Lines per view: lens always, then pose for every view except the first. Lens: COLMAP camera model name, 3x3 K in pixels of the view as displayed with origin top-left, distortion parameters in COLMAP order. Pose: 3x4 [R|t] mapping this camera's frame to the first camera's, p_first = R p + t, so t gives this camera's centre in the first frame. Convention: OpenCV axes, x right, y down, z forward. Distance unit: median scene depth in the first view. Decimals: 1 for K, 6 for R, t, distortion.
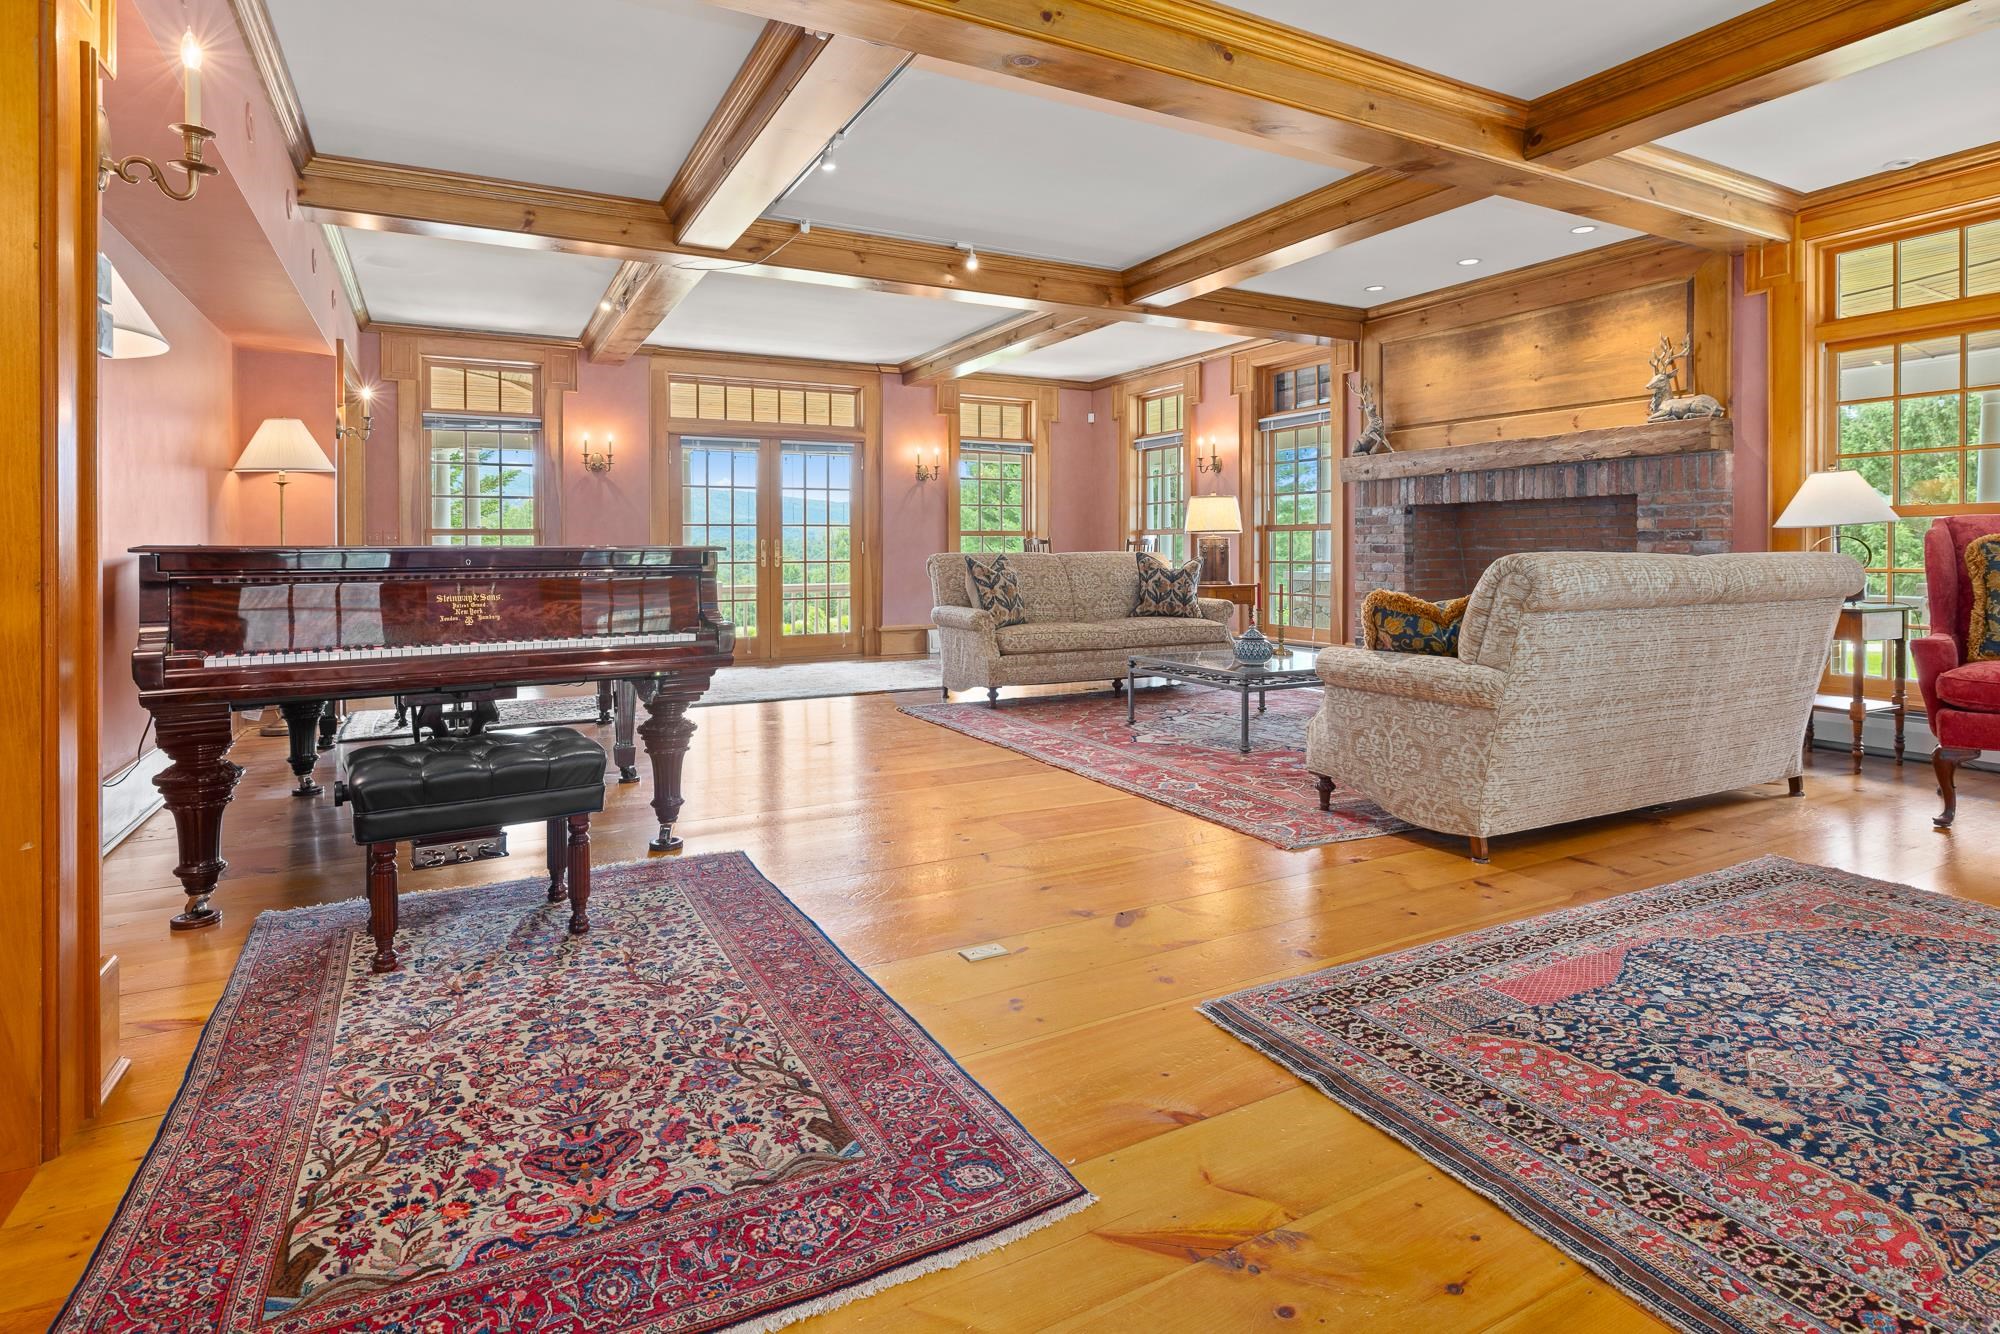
lens RADIAL K [[1020.3, 0, 1000.0], [0, 1020.3, 667.0], [0, 0, 1]] dist [-0.005852, -0.000665]
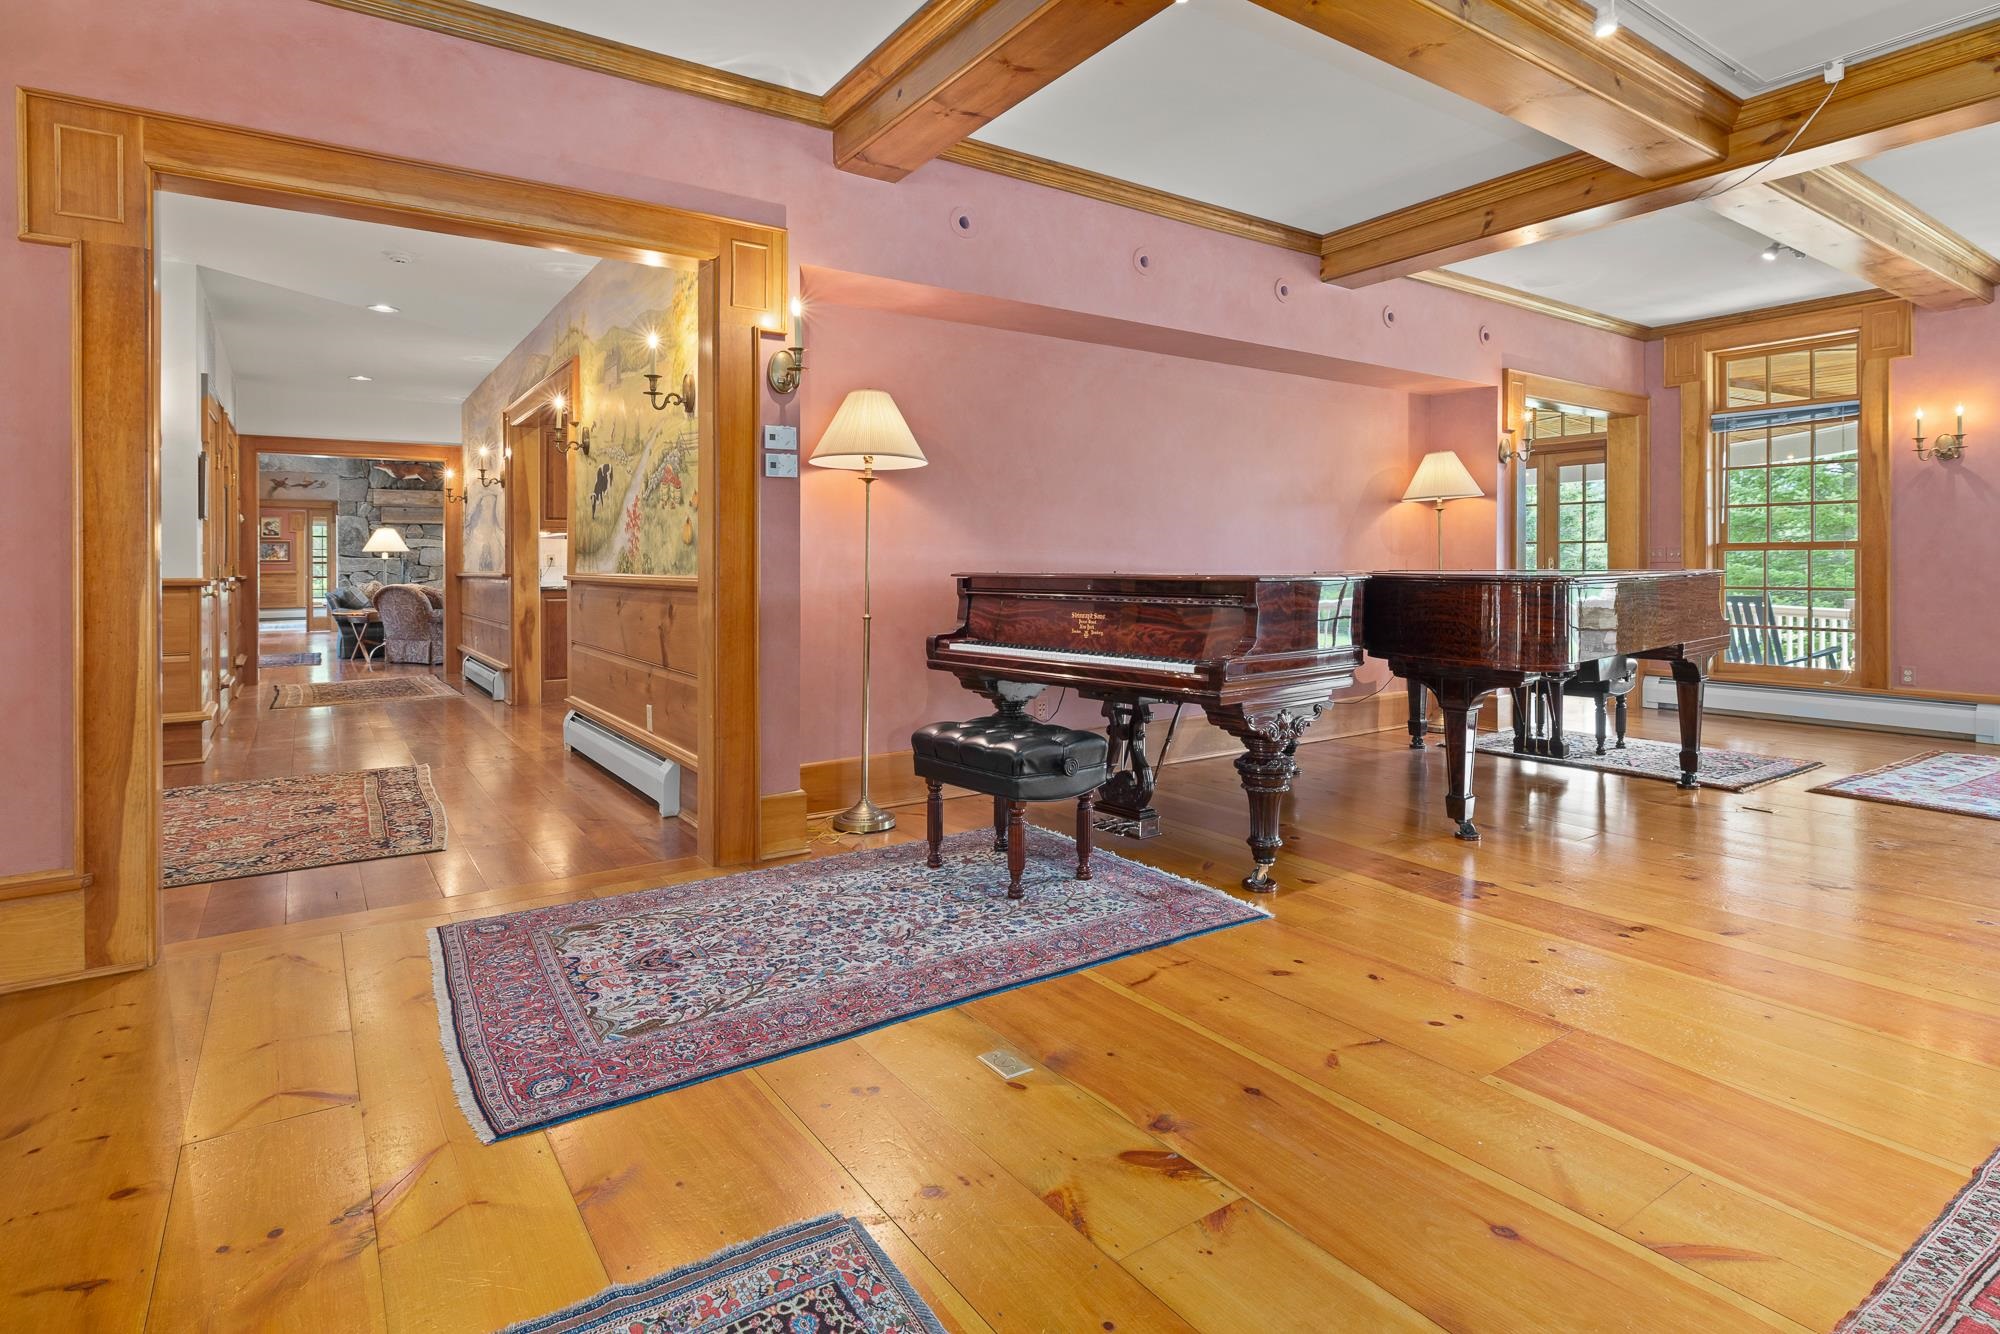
lens RADIAL K [[1020.3, 0, 1000.0], [0, 1020.3, 667.0], [0, 0, 1]] dist [-0.005852, -0.000665]
pose [[0.107812, 0.103594, -0.988759, 1.041139], [-0.111587, 0.989533, 0.091508, -0.162797], [0.987889, 0.100467, 0.118243, 1.143222]]
